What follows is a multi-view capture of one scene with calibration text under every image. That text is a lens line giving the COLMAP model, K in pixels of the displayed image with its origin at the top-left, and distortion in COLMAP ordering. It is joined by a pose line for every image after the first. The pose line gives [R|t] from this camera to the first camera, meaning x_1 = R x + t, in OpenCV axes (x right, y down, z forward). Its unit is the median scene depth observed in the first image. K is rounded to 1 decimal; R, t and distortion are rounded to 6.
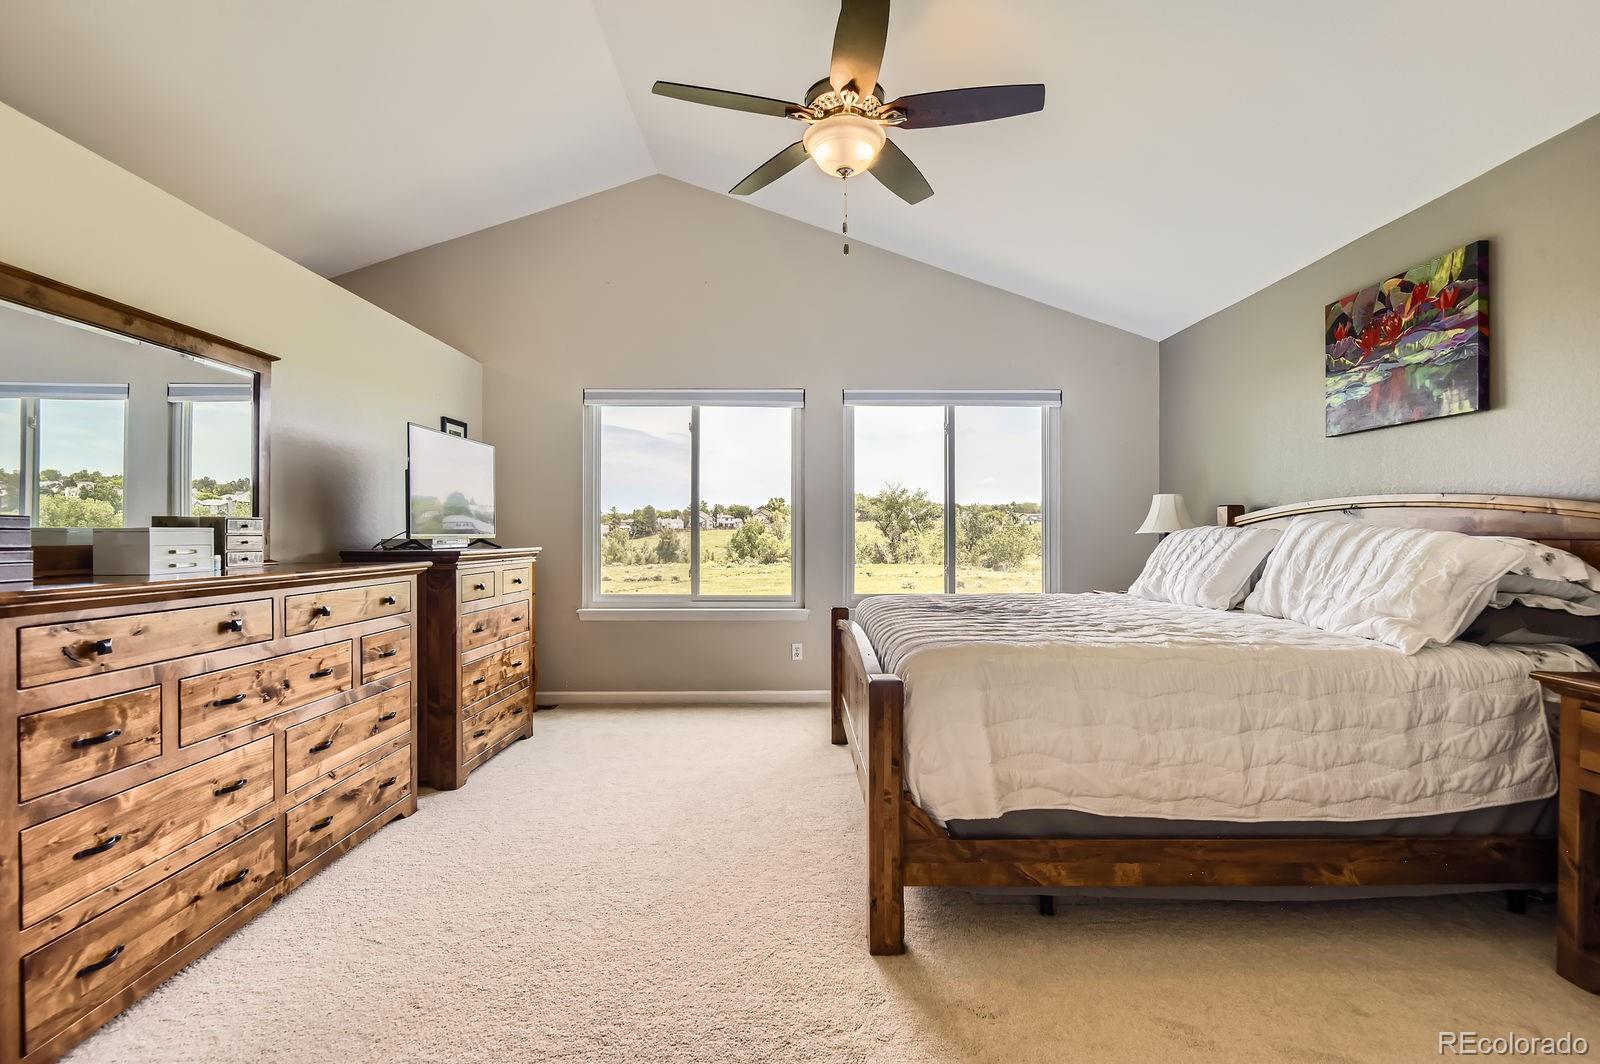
lens RADIAL K [[737.3, 0, 793.5], [0, 737.3, 535.2], [0, 0, 1]] dist [-0.003607, -0.002079]
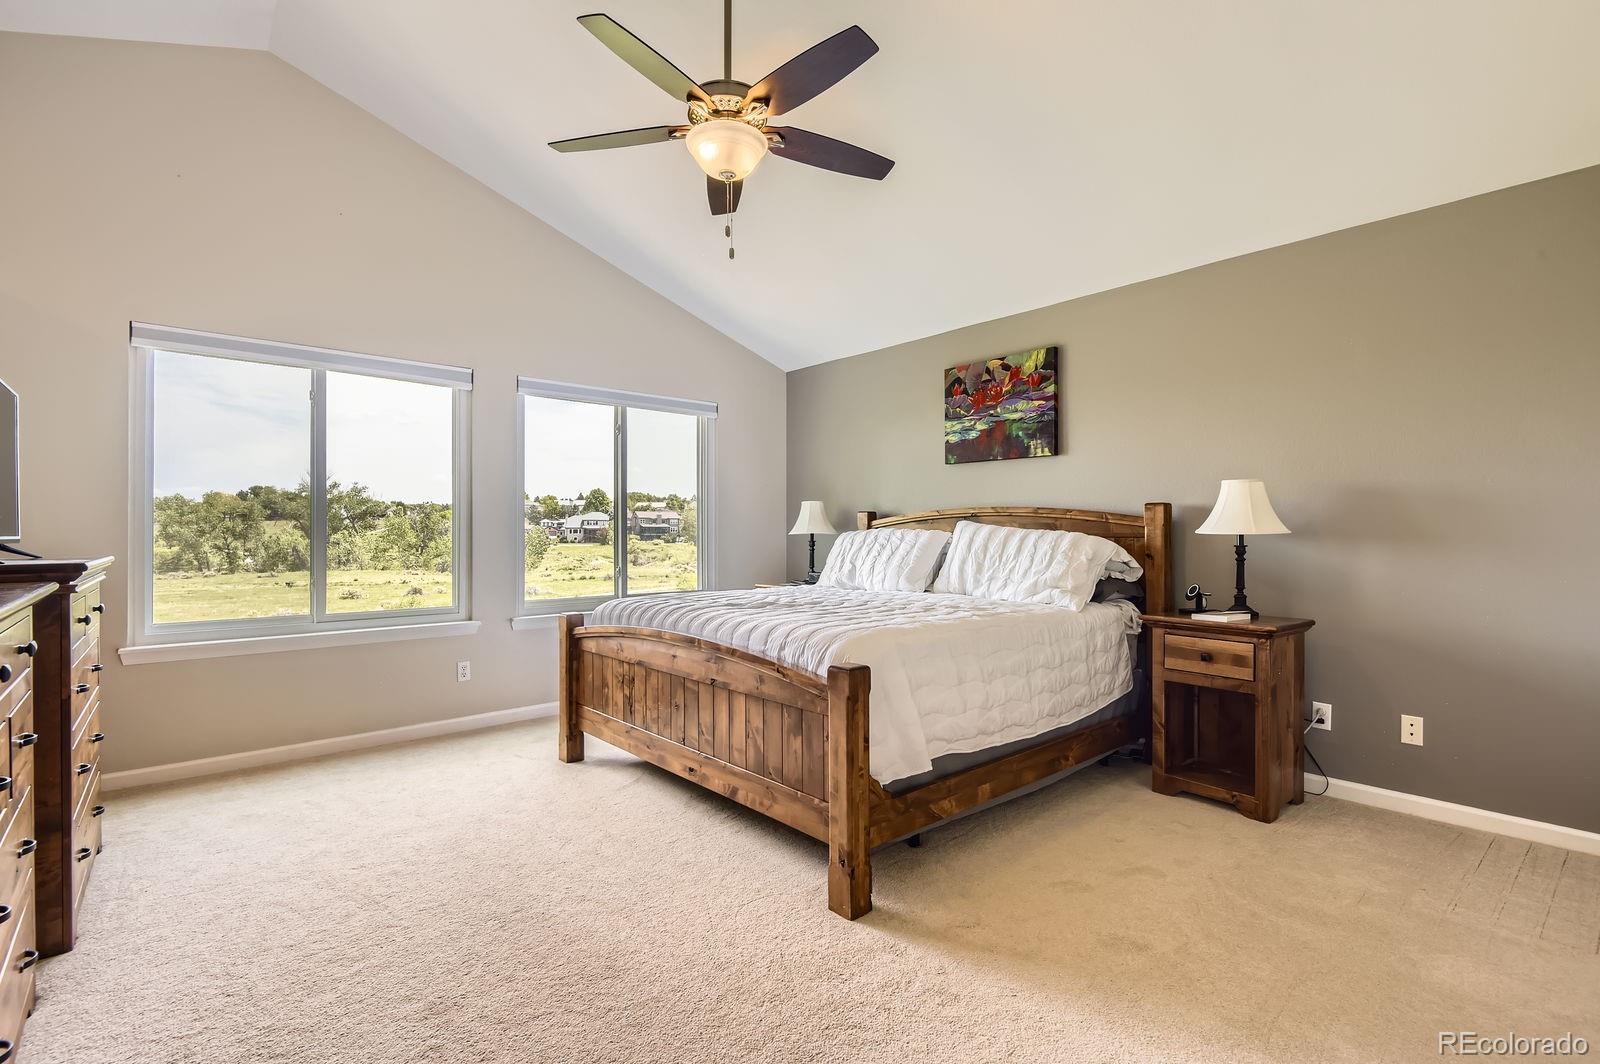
lens RADIAL K [[737.3, 0, 805.1], [0, 737.3, 532.5], [0, 0, 1]] dist [-0.003607, -0.002079]
pose [[0.753942, 0.000382, 0.656941, -0.463159], [0.003001, 0.999987, -0.004026, -0.000258], [-0.656935, 0.005006, 0.753931, 0.153958]]
